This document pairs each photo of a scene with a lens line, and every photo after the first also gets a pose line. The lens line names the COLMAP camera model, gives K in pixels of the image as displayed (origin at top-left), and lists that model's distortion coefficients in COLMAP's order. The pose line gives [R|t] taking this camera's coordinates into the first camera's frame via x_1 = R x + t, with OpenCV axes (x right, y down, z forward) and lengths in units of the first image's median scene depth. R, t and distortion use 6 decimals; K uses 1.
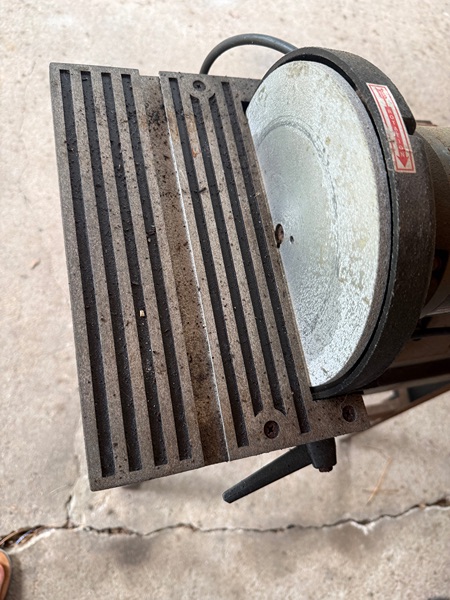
lens RADIAL K [[436.5, 0, 226.0], [0, 436.5, 311.3], [0, 0, 1]] dist [0.040014, -0.068249]
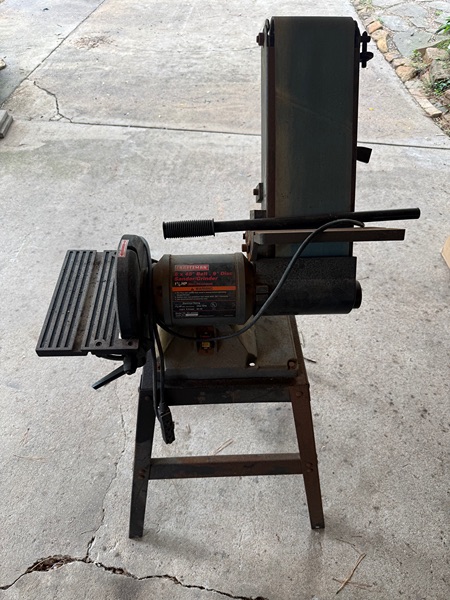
lens RADIAL K [[436.5, 0, 226.0], [0, 436.5, 311.3], [0, 0, 1]] dist [0.040014, -0.068249]
pose [[0.957940, -0.066680, -0.279114, 0.477087], [-0.063824, 0.898764, -0.433762, 0.350136], [0.279781, 0.433332, 0.856707, -0.373588]]
